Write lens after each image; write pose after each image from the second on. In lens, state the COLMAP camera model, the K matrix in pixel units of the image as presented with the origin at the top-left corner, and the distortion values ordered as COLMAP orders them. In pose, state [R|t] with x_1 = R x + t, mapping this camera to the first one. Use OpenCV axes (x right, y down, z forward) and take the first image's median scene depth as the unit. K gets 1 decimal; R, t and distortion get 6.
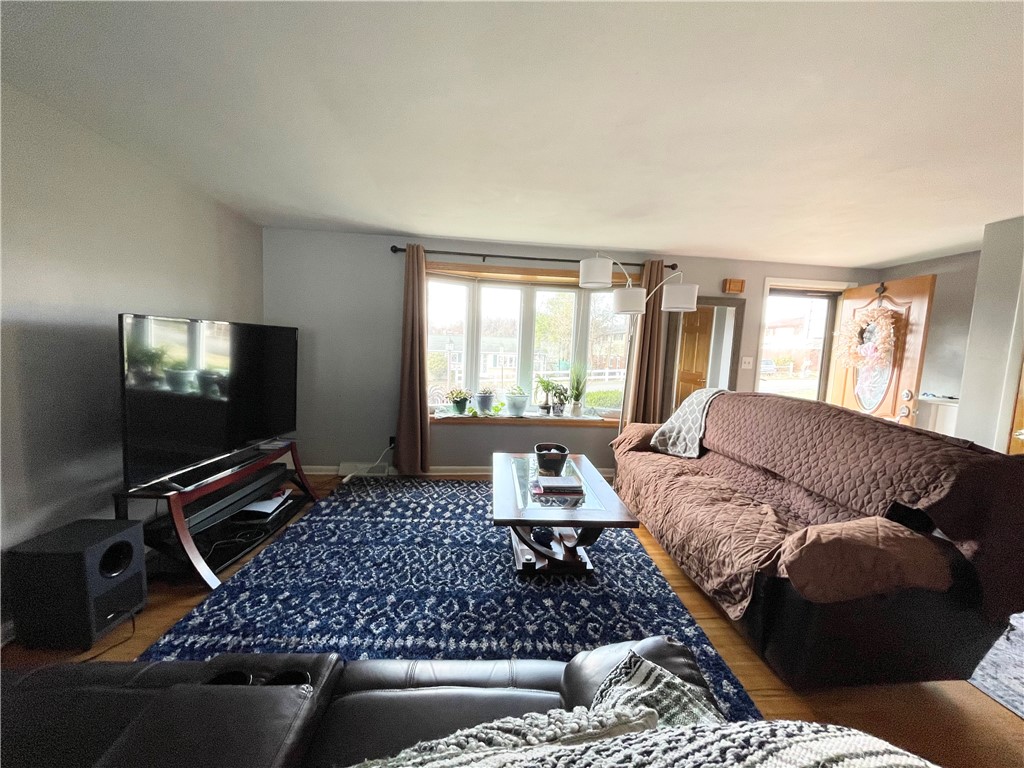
lens RADIAL K [[411.6, 0, 508.0], [0, 411.6, 381.3], [0, 0, 1]] dist [-0.004309, -0.000160]
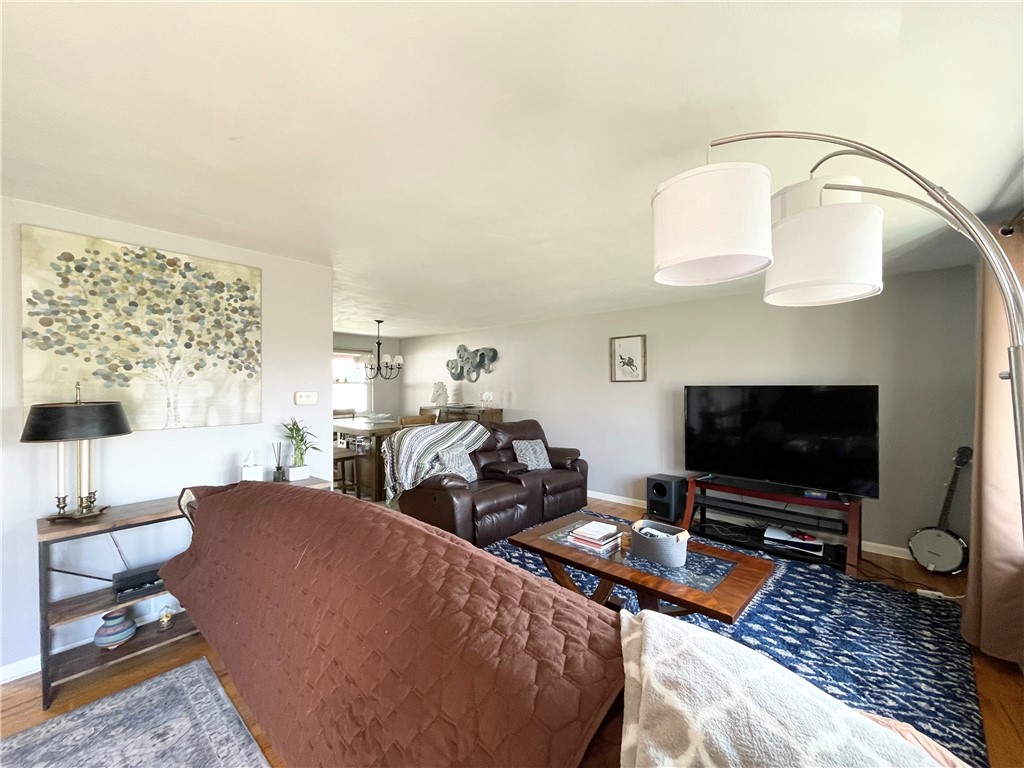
lens RADIAL K [[411.6, 0, 511.1], [0, 411.6, 386.4], [0, 0, 1]] dist [-0.004309, -0.000160]
pose [[-0.718410, -0.045476, -0.694132, 0.592200], [-0.096229, 0.994764, 0.034422, -0.068105], [0.688932, 0.091525, -0.719024, 0.930875]]
